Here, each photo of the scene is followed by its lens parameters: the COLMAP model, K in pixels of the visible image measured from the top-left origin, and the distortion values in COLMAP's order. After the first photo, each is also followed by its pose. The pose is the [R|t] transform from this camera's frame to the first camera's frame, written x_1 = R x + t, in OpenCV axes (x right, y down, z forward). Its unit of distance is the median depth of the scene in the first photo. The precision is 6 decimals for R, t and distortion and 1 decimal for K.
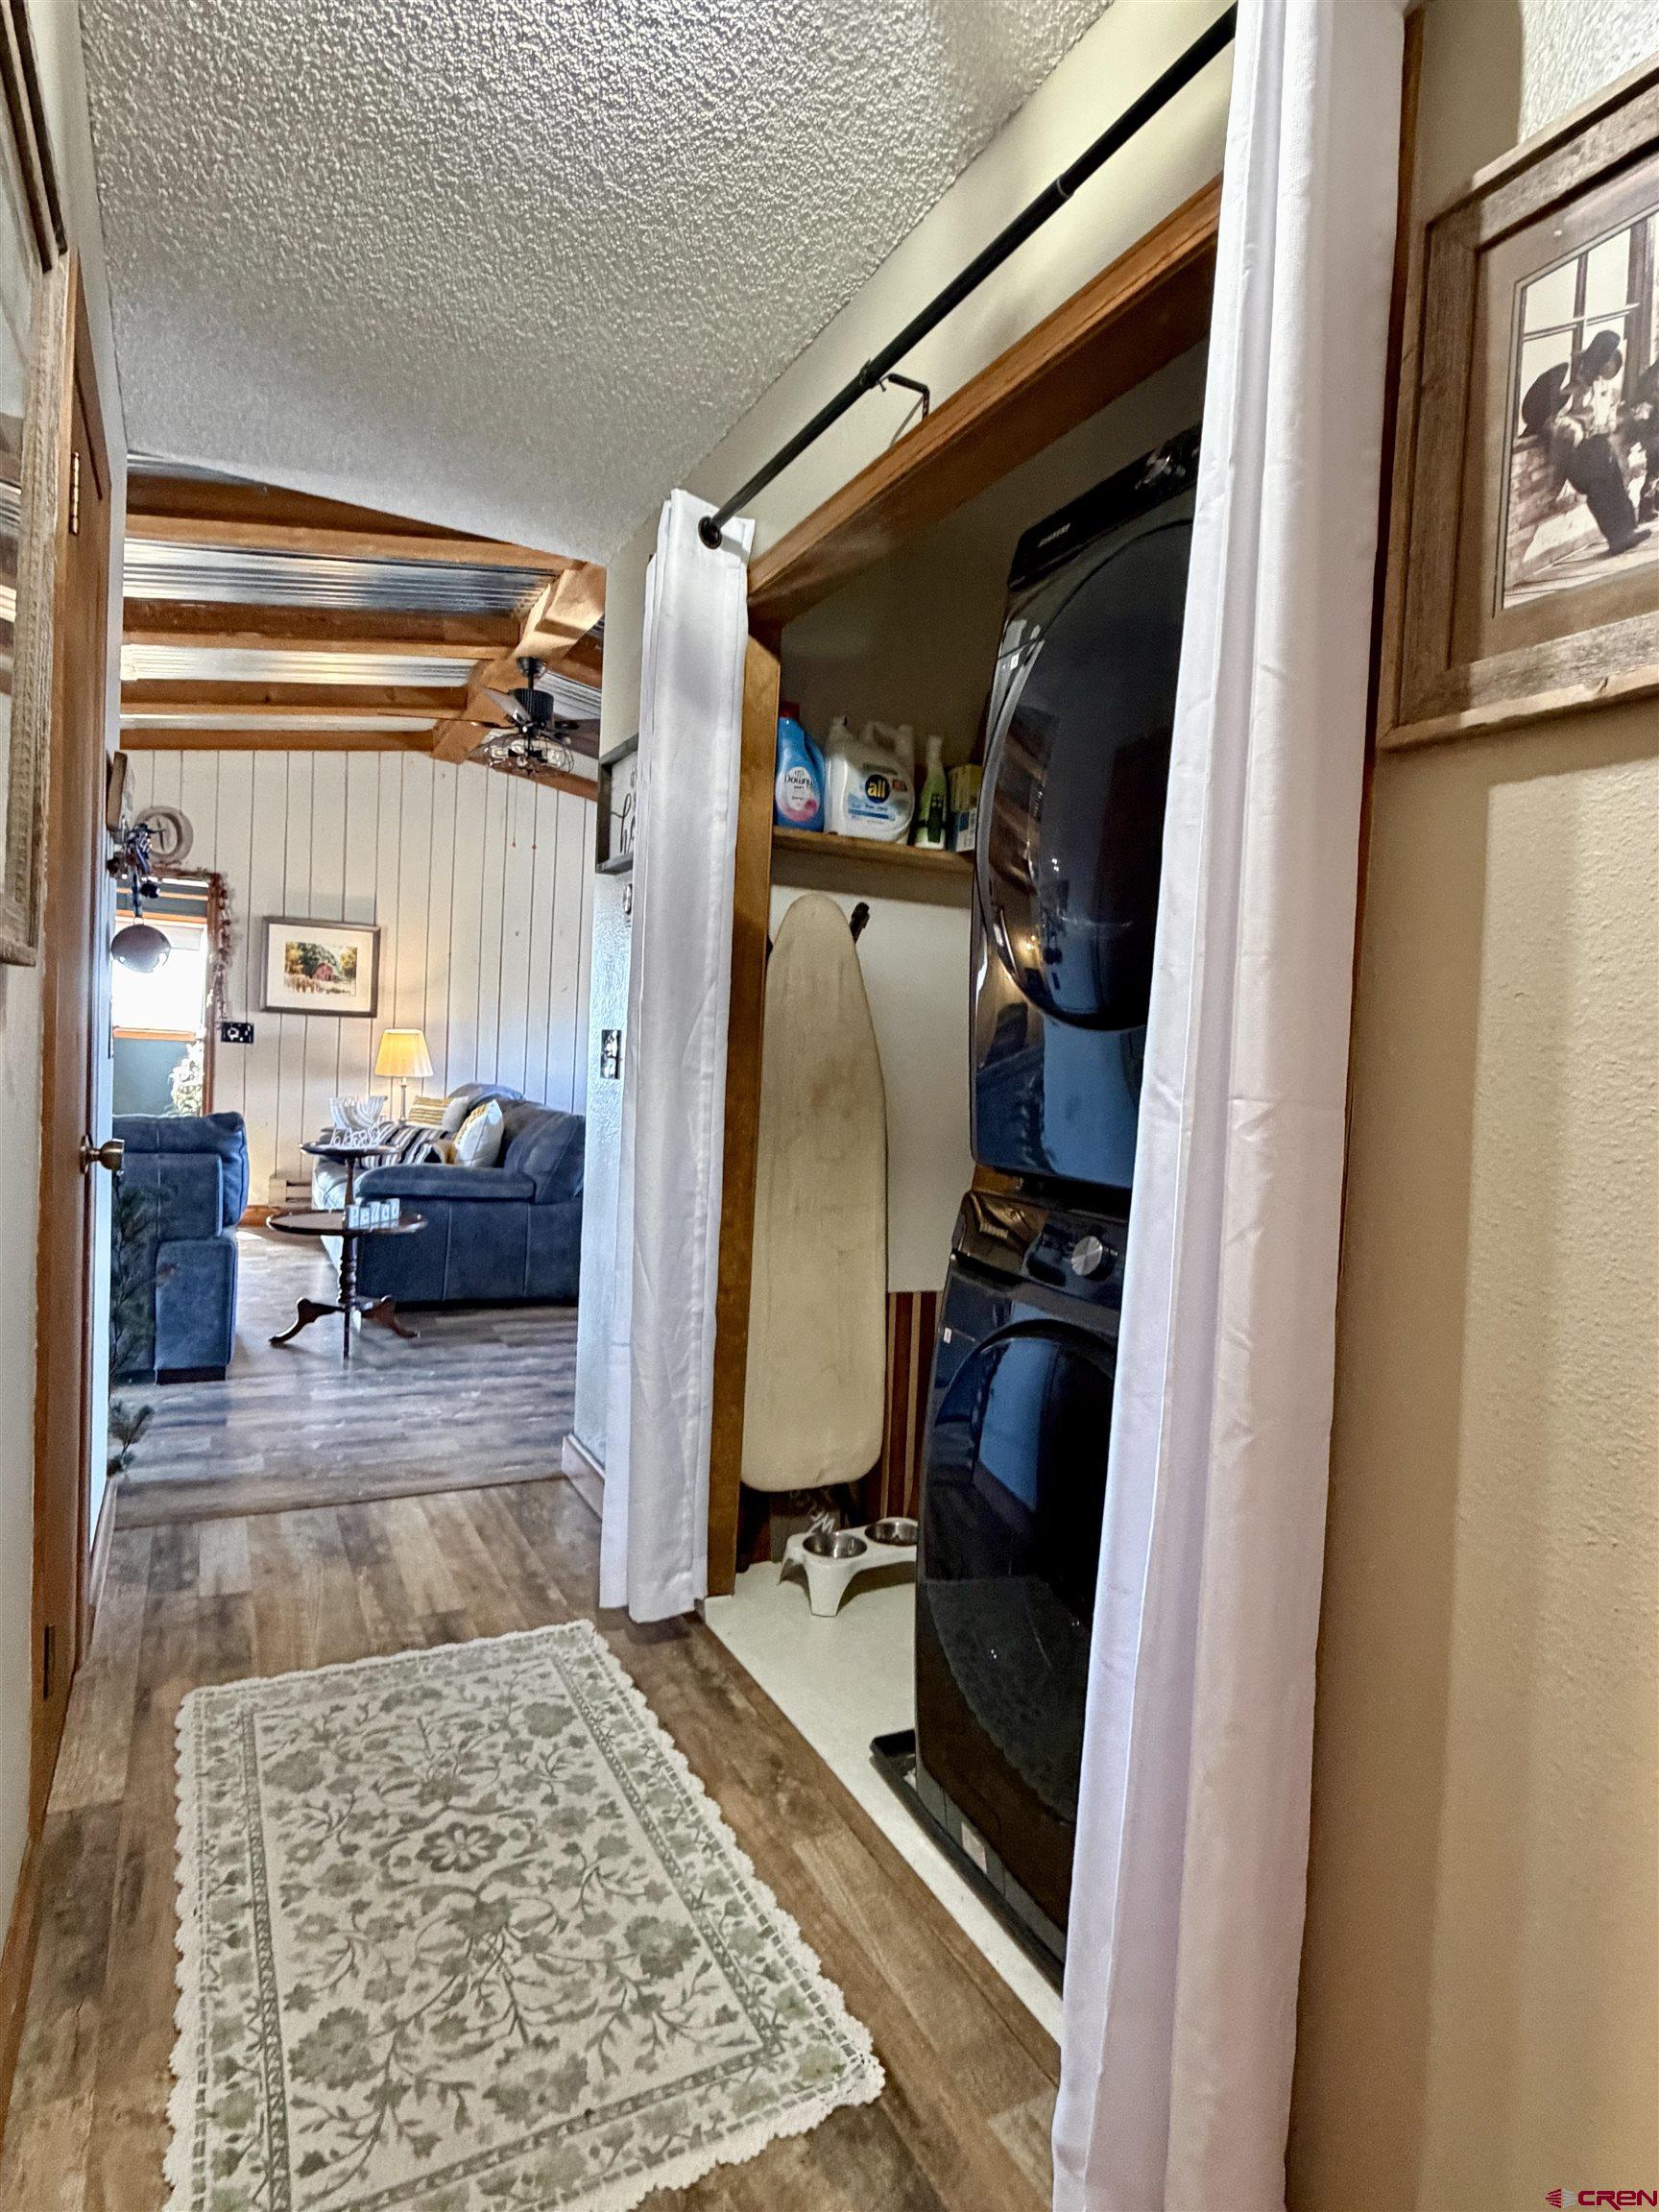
lens RADIAL K [[1234.1, 0, 830.6], [0, 1234.1, 1105.7], [0, 0, 1]] dist [0.007317, -0.000048]
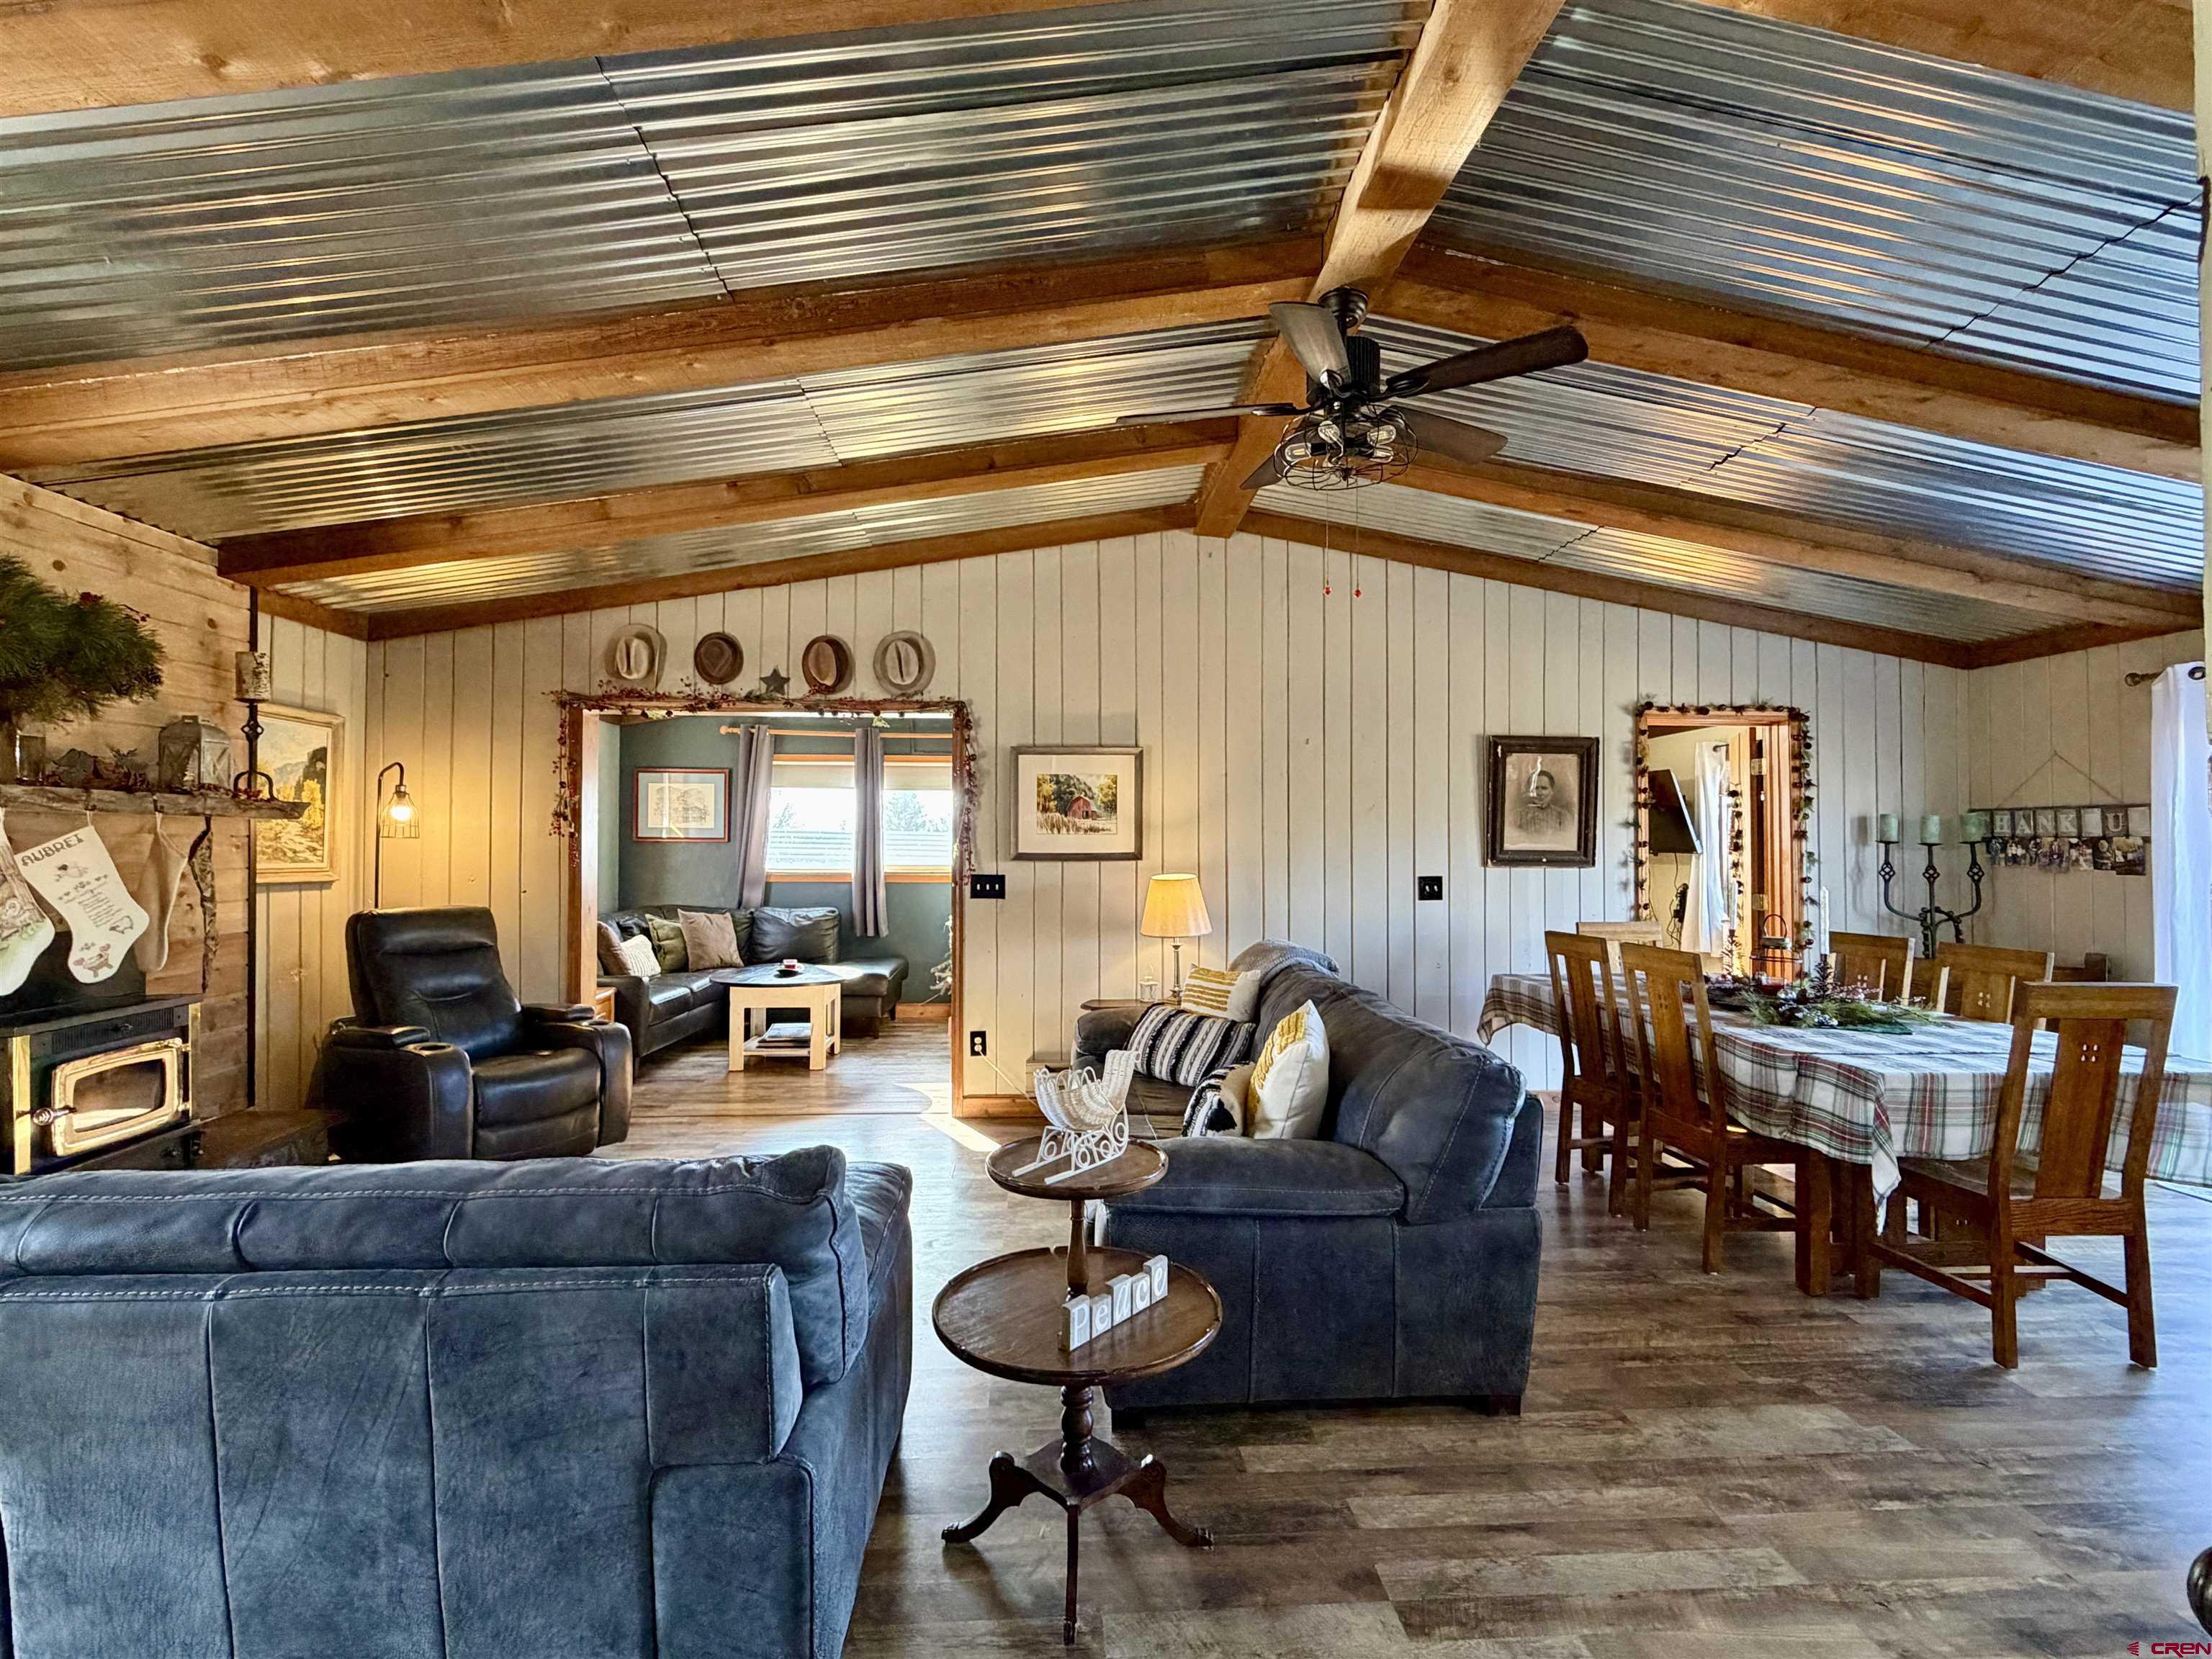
lens RADIAL K [[1051.0, 0, 1105.1], [0, 1051.0, 821.0], [0, 0, 1]] dist [0.004854, -0.000870]
pose [[0.917733, -0.057296, -0.393044, -0.124281], [0.030456, 0.996779, -0.074191, -0.048555], [0.396029, 0.056117, 0.916522, 0.377416]]
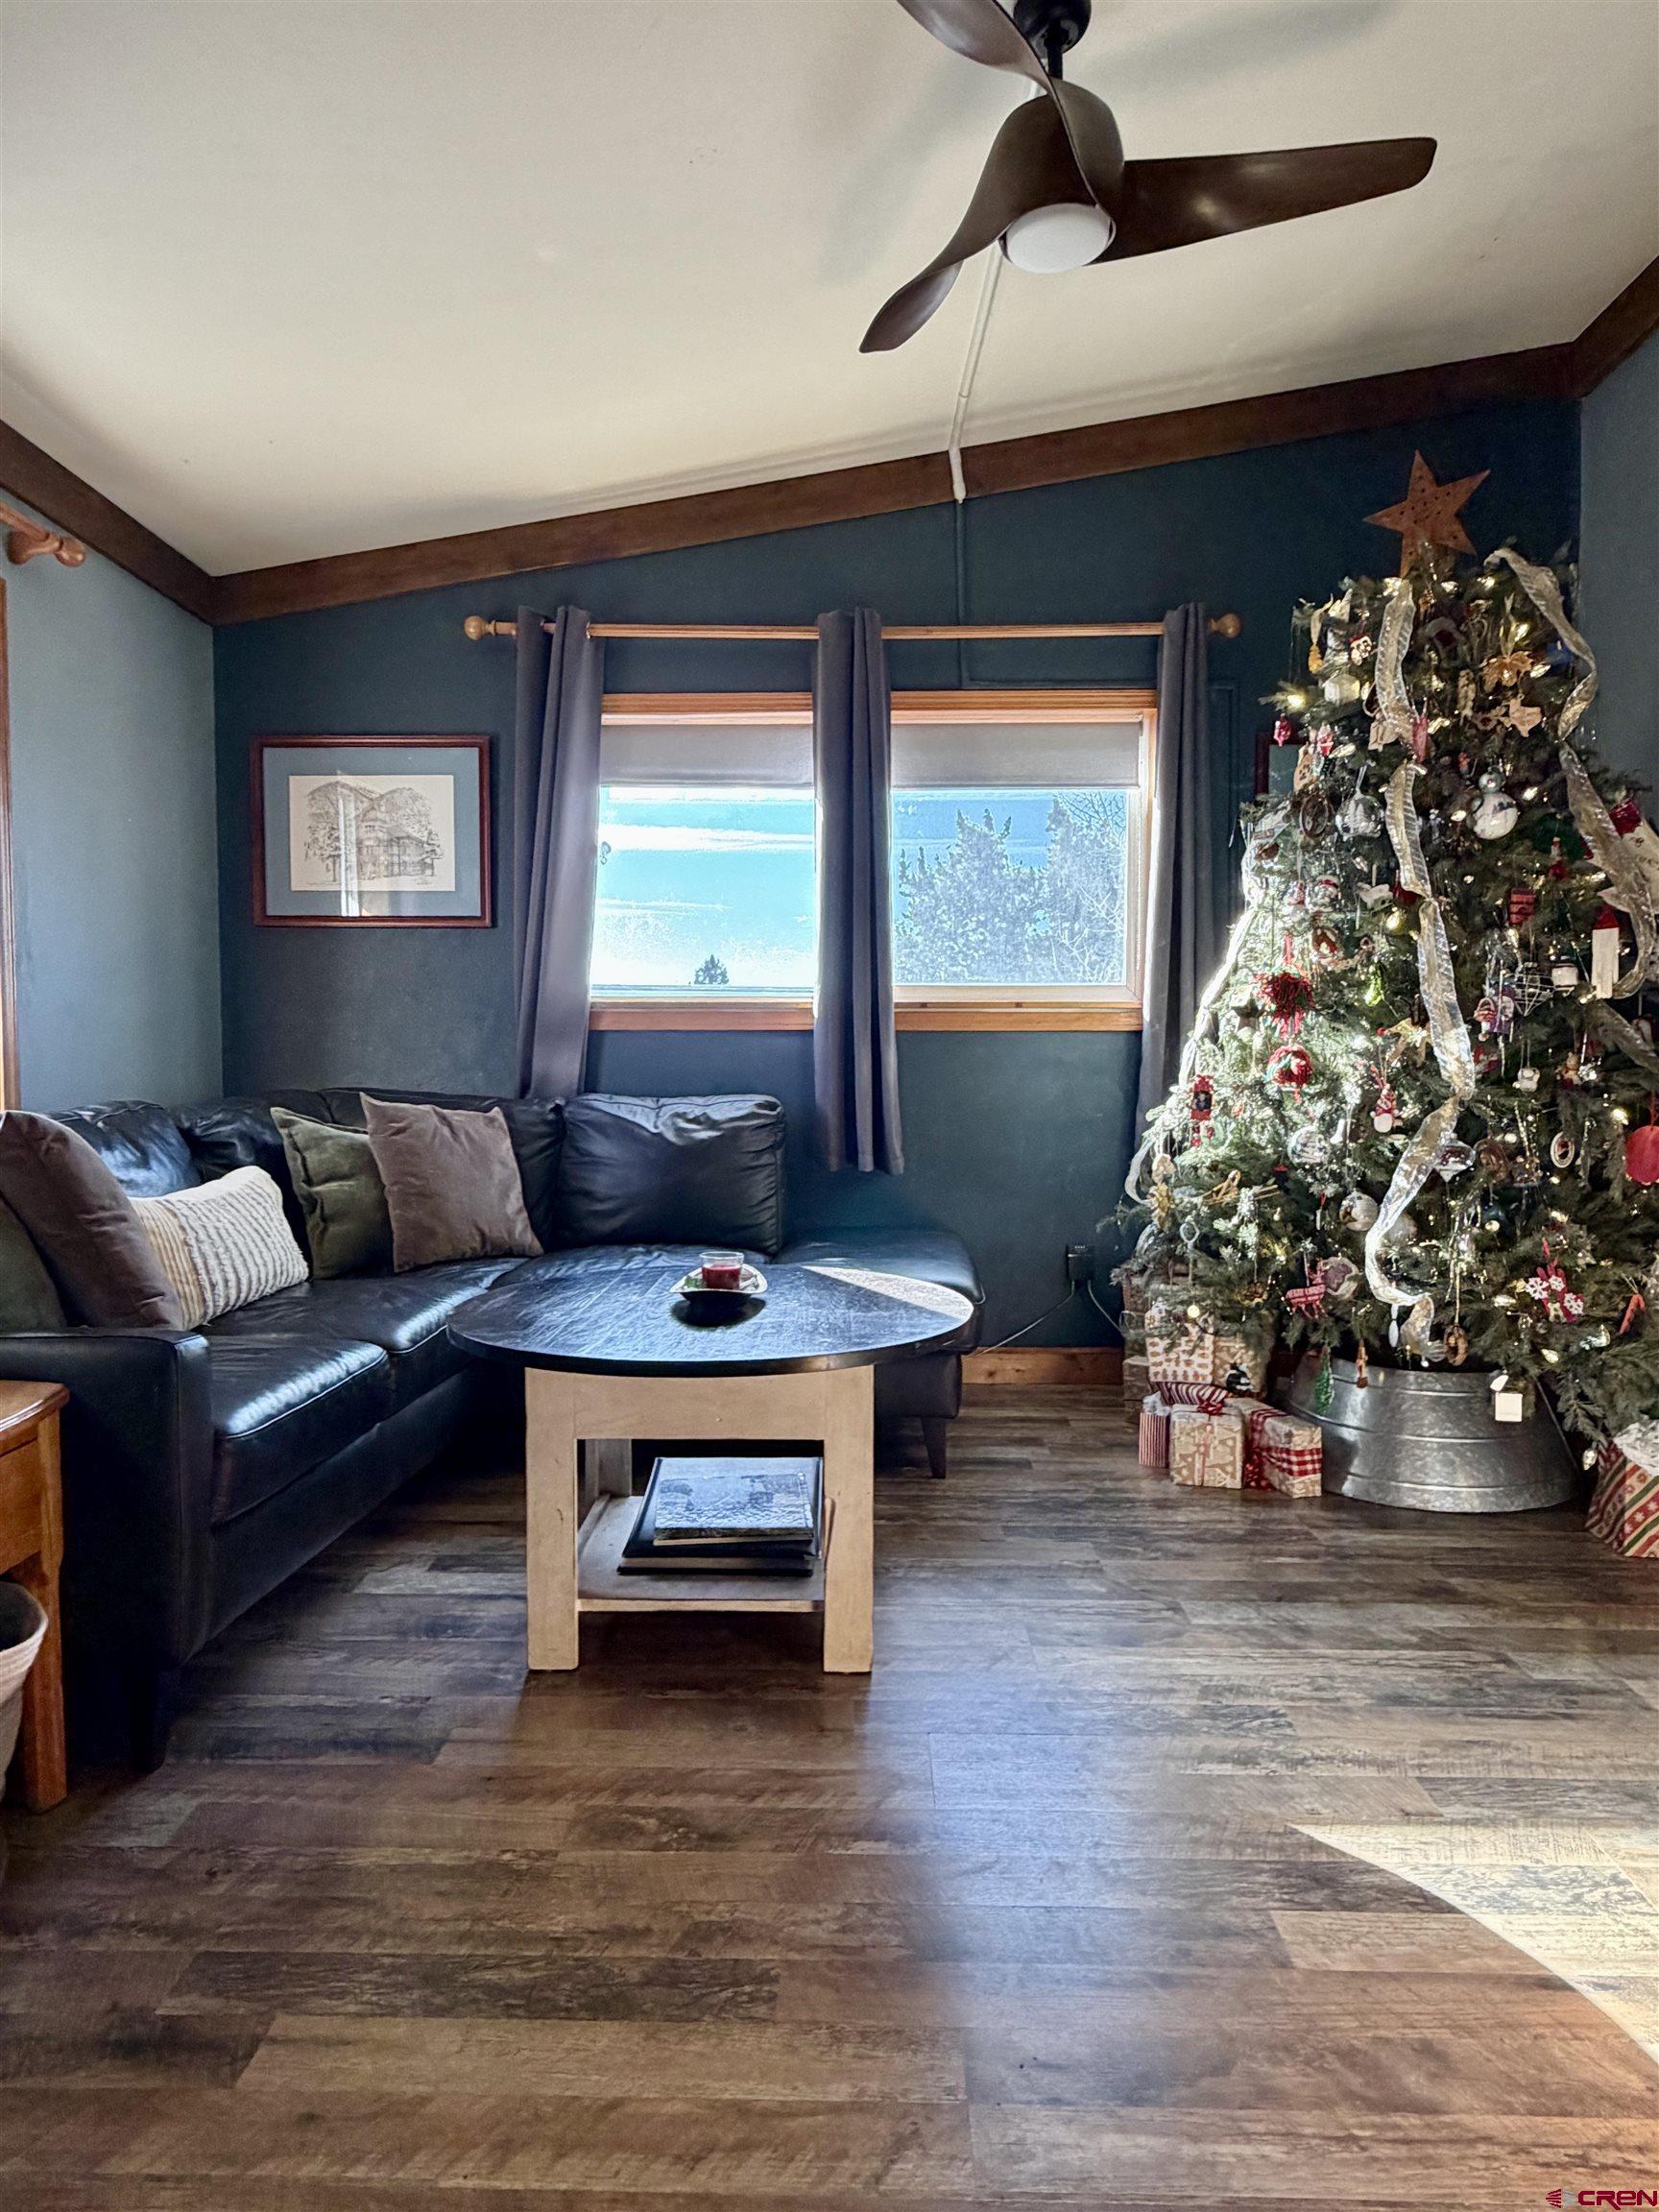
lens RADIAL K [[1355.4, 0, 823.4], [0, 1355.4, 1105.7], [0, 0, 1]] dist [0.001096, -0.000748]
pose [[0.877039, -0.032148, -0.479341, -0.548883], [0.028665, 0.999483, -0.014584, -0.036275], [0.479562, -0.000950, 0.877507, 0.821985]]
